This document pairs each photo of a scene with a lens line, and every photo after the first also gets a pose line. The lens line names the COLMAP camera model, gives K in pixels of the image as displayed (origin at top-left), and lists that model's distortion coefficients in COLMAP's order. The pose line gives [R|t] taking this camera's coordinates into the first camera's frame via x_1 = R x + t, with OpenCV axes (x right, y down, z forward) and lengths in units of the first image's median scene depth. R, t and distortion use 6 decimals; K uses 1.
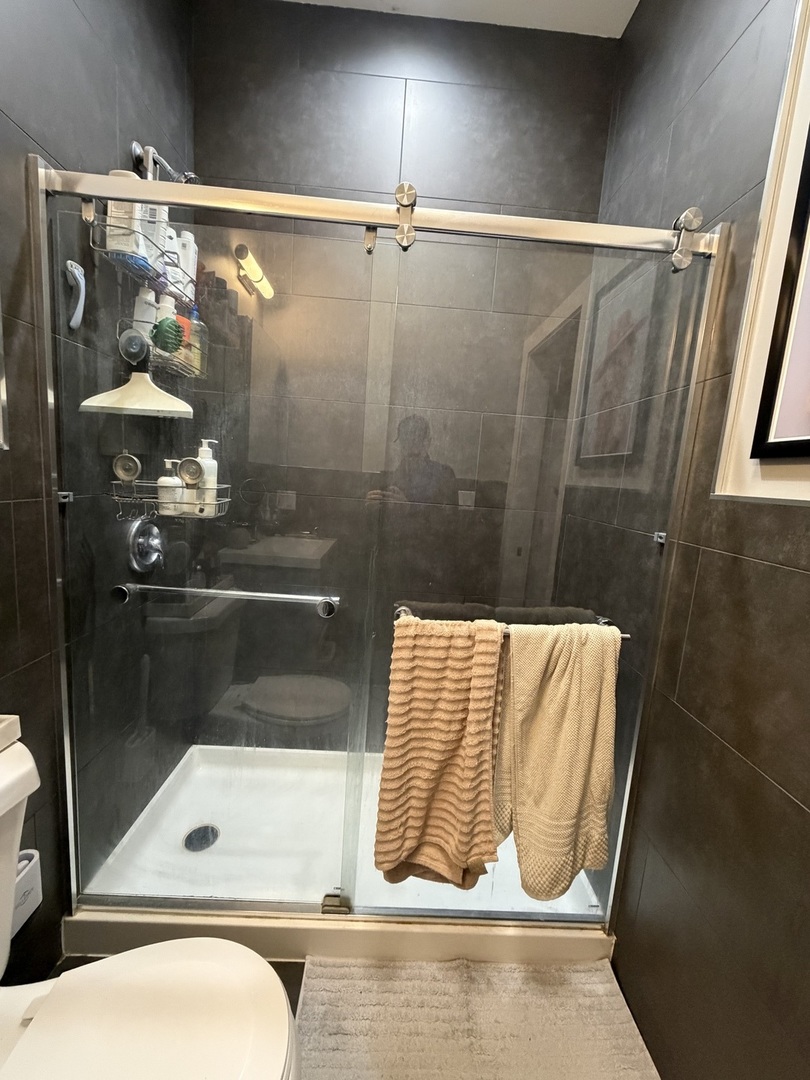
lens RADIAL K [[430.2, 0, 404.5], [0, 430.2, 536.3], [0, 0, 1]] dist [-0.001112, 0.000513]
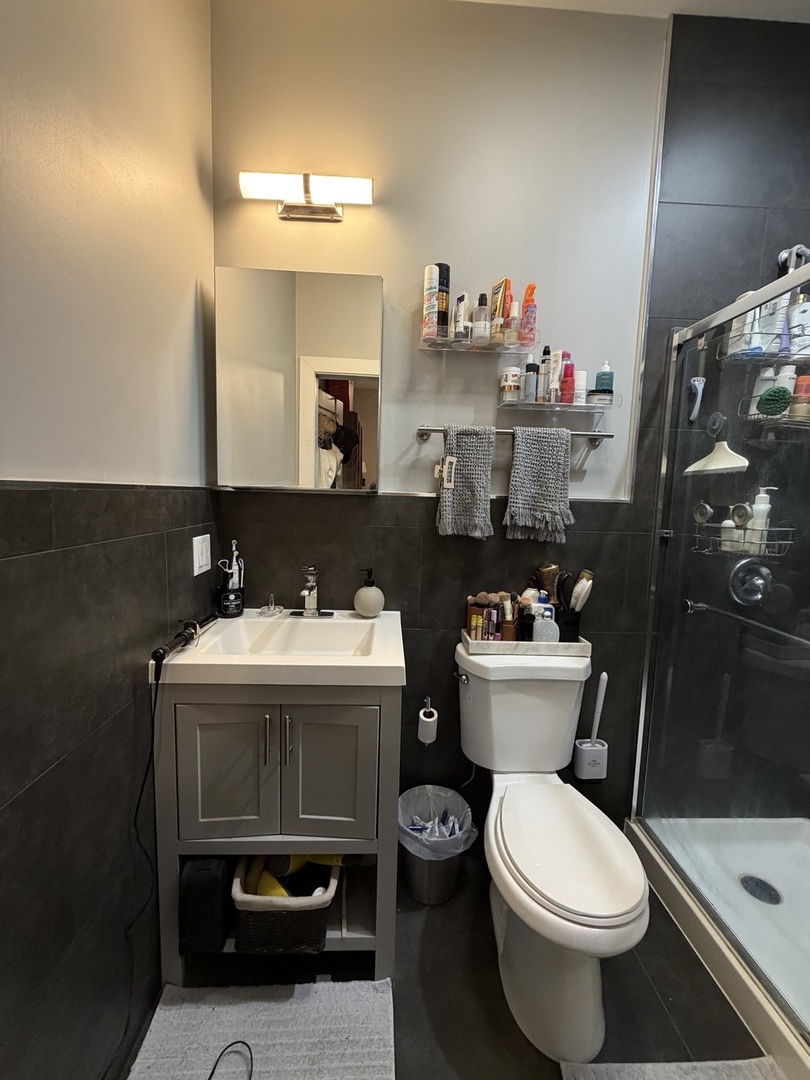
lens RADIAL K [[430.2, 0, 404.0], [0, 430.2, 539.4], [0, 0, 1]] dist [-0.001112, 0.000513]
pose [[0.019729, 0.035176, -0.999186, 0.678907], [-0.173606, 0.984320, 0.031225, 0.041431], [0.984618, 0.172848, 0.025527, 0.057875]]
